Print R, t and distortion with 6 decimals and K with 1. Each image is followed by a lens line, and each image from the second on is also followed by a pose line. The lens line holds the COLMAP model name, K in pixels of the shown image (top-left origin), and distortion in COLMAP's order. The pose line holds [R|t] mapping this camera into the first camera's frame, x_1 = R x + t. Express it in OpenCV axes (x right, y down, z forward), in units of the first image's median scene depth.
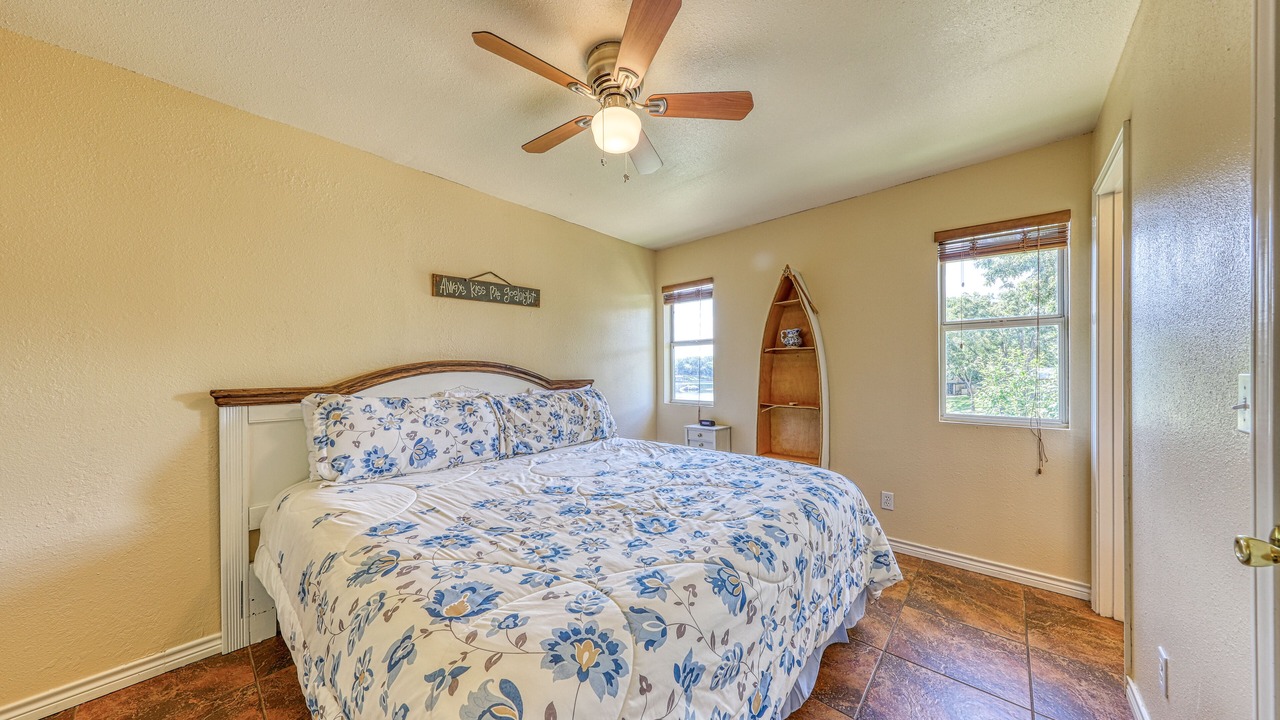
lens RADIAL K [[391.3, 0, 636.0], [0, 391.3, 363.9], [0, 0, 1]] dist [-0.000589, -0.000052]
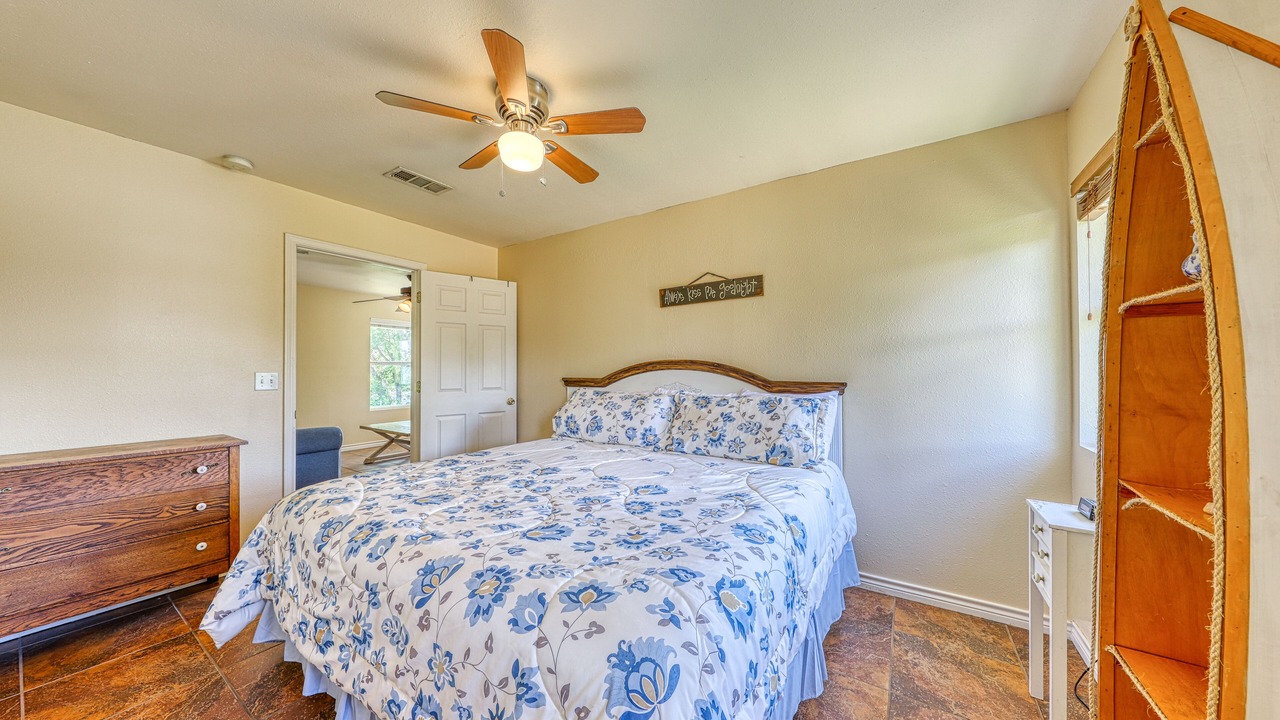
lens RADIAL K [[408.4, 0, 636.9], [0, 408.4, 363.8], [0, 0, 1]] dist [-0.000649, -0.000181]
pose [[0.156565, -0.005282, -0.987654, 0.681547], [0.013478, 0.999904, -0.003211, 0.005476], [0.987576, -0.012808, 0.156621, 0.672107]]
